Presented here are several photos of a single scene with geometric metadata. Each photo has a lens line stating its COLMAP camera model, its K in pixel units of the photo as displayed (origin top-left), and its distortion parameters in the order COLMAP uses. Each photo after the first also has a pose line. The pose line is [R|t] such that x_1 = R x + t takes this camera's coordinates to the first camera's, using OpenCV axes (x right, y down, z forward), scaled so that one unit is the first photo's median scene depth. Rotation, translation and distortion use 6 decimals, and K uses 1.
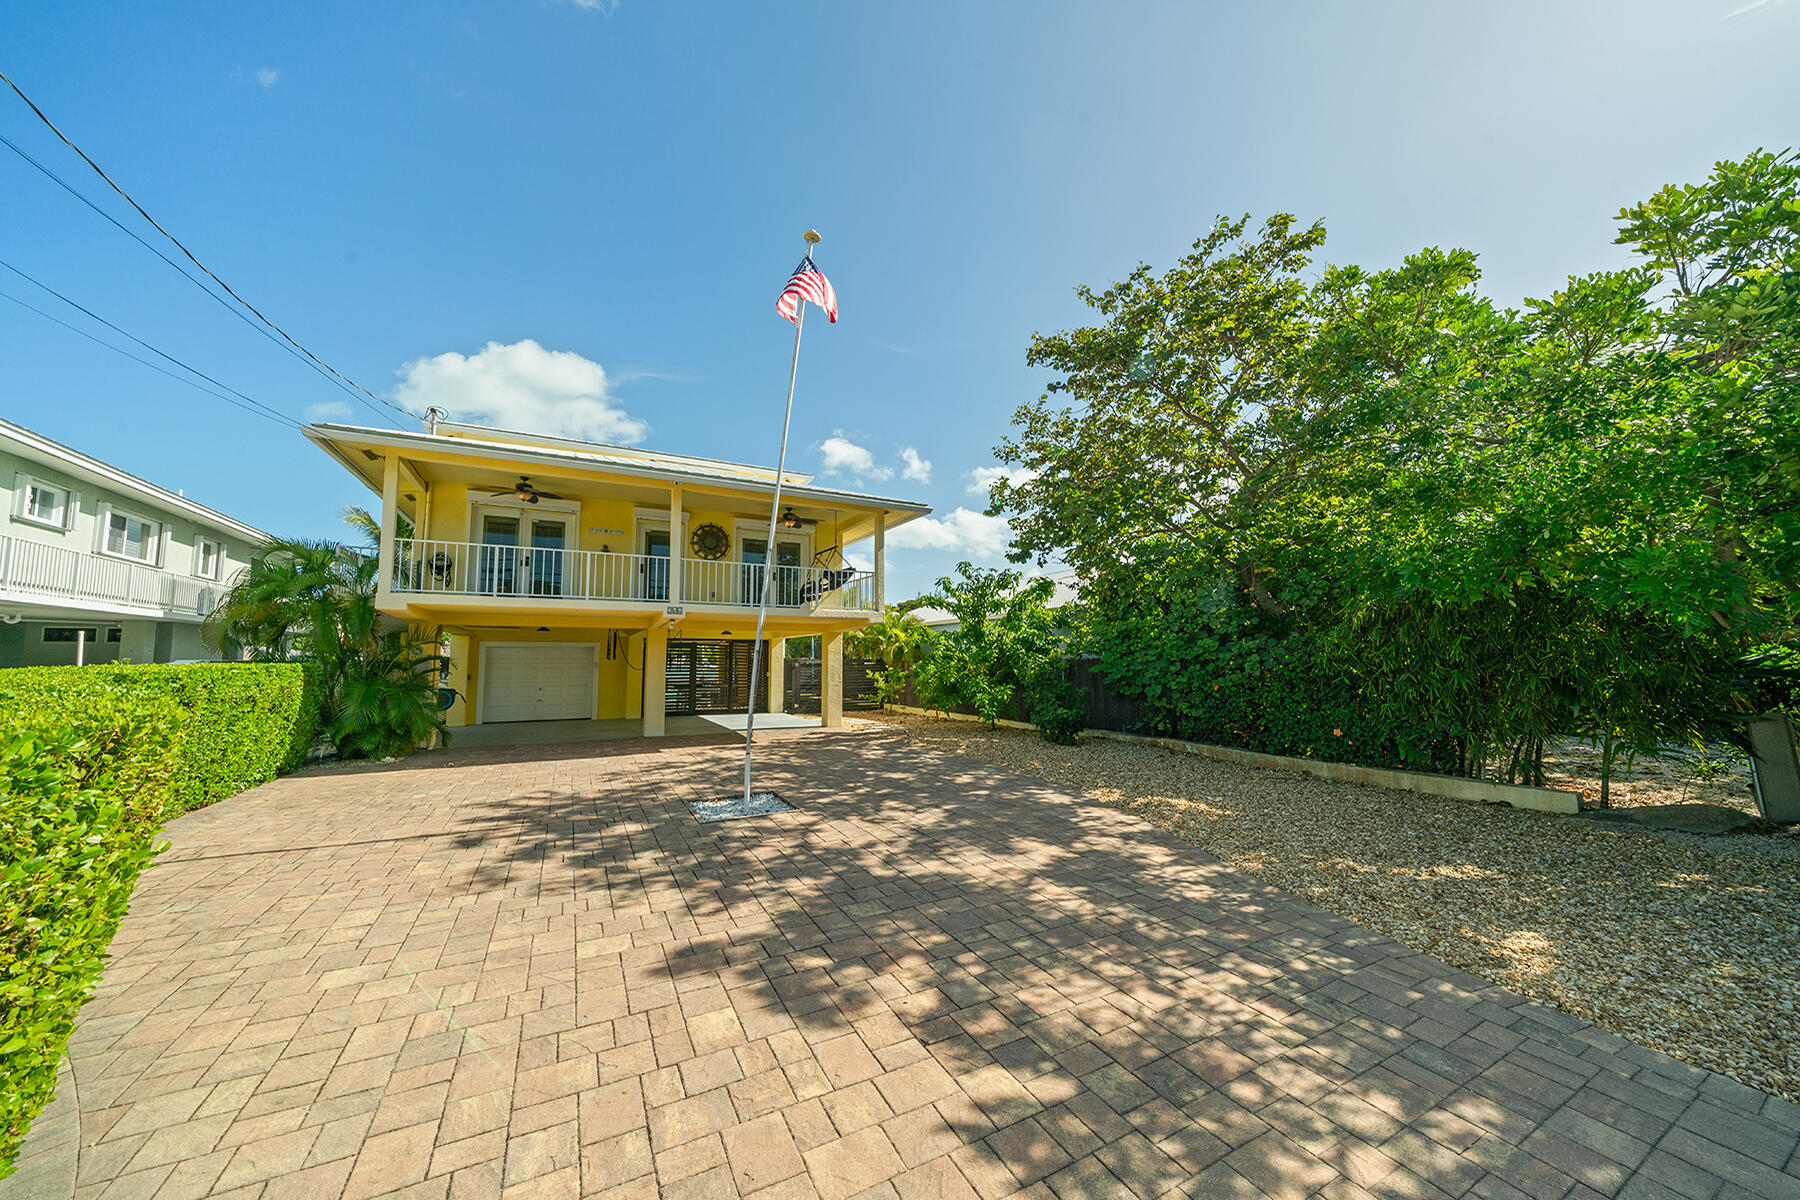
lens RADIAL K [[619.1, 0, 893.1], [0, 619.1, 608.2], [0, 0, 1]] dist [-0.001537, -0.000168]
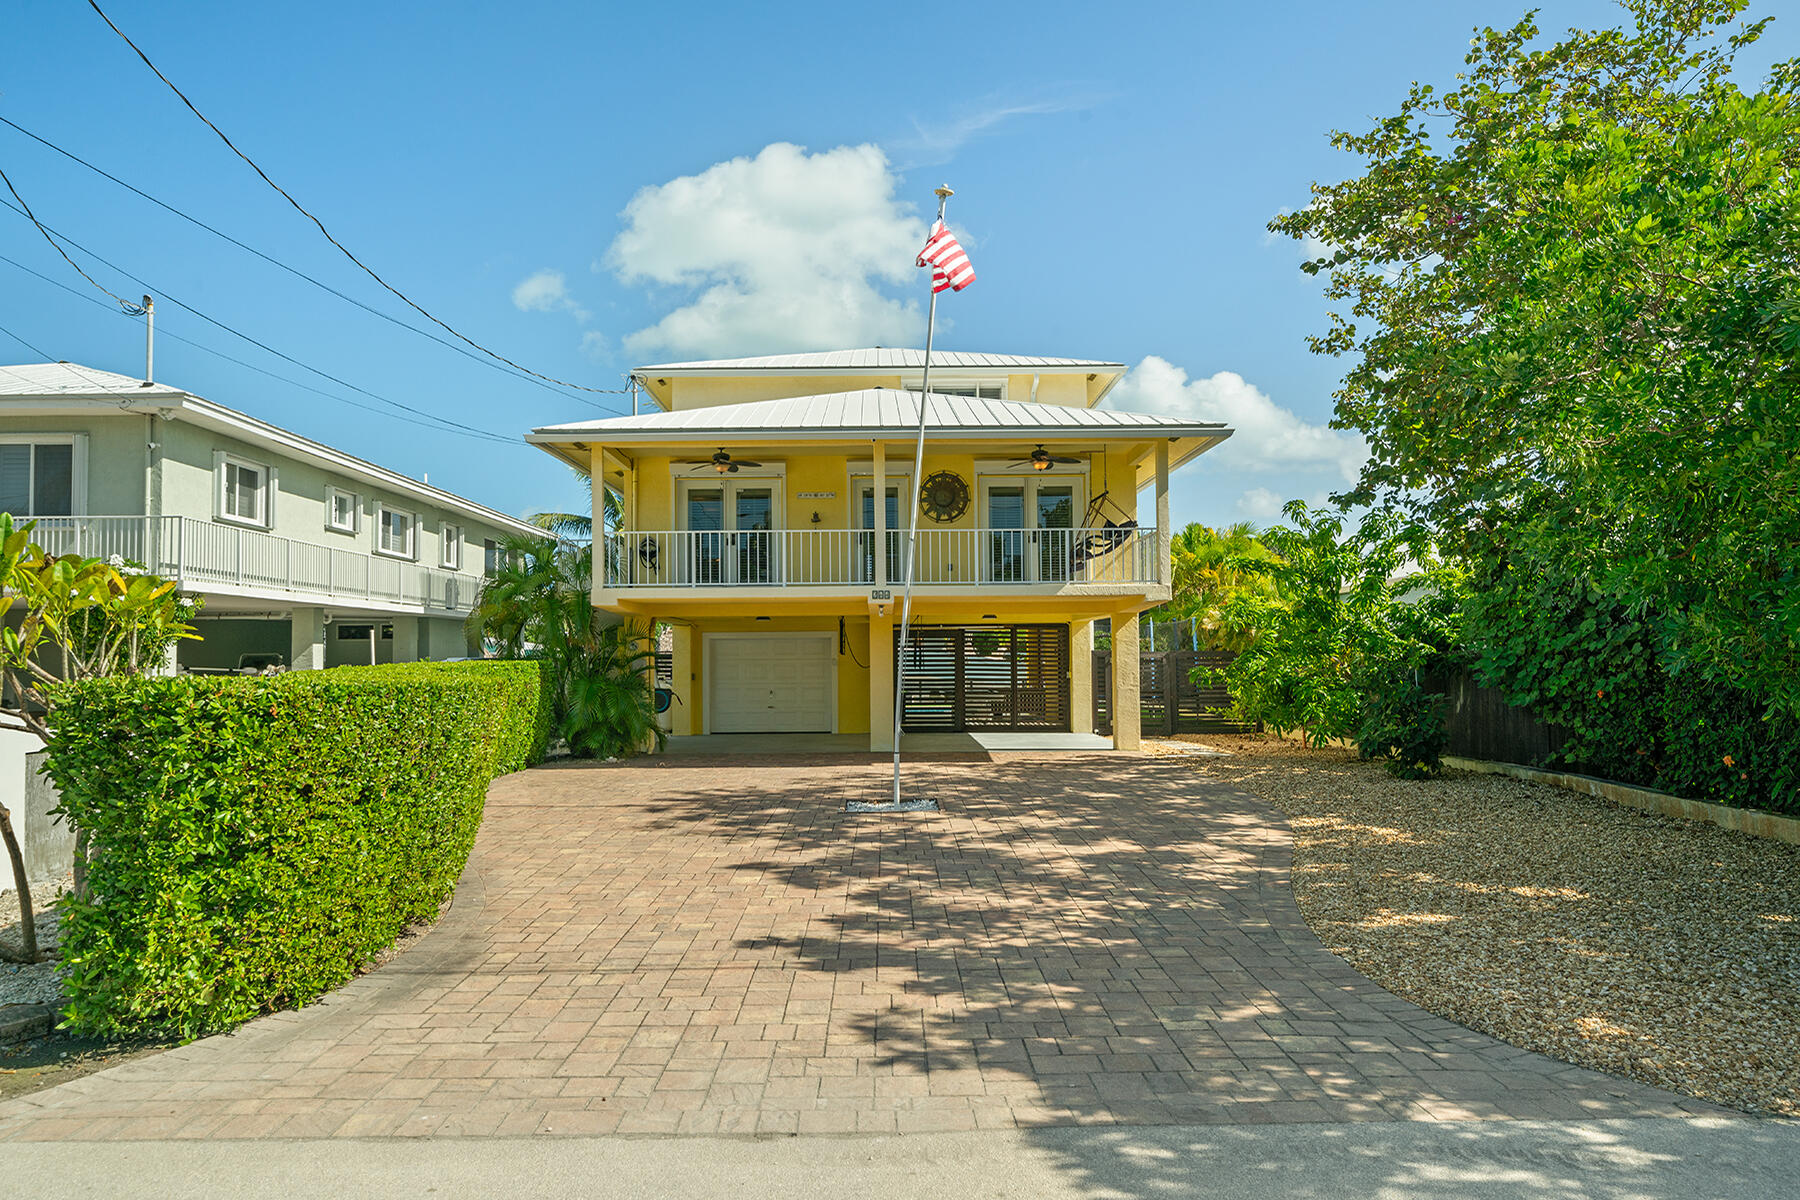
lens RADIAL K [[1234.0, 0, 899.5], [0, 1234.0, 605.0], [0, 0, 1]] dist [0.033248, -0.000631]
pose [[0.890035, -0.023283, -0.455298, 0.431071], [0.043954, 0.998425, 0.034866, -0.040167], [0.453769, -0.051045, 0.889656, -0.461215]]
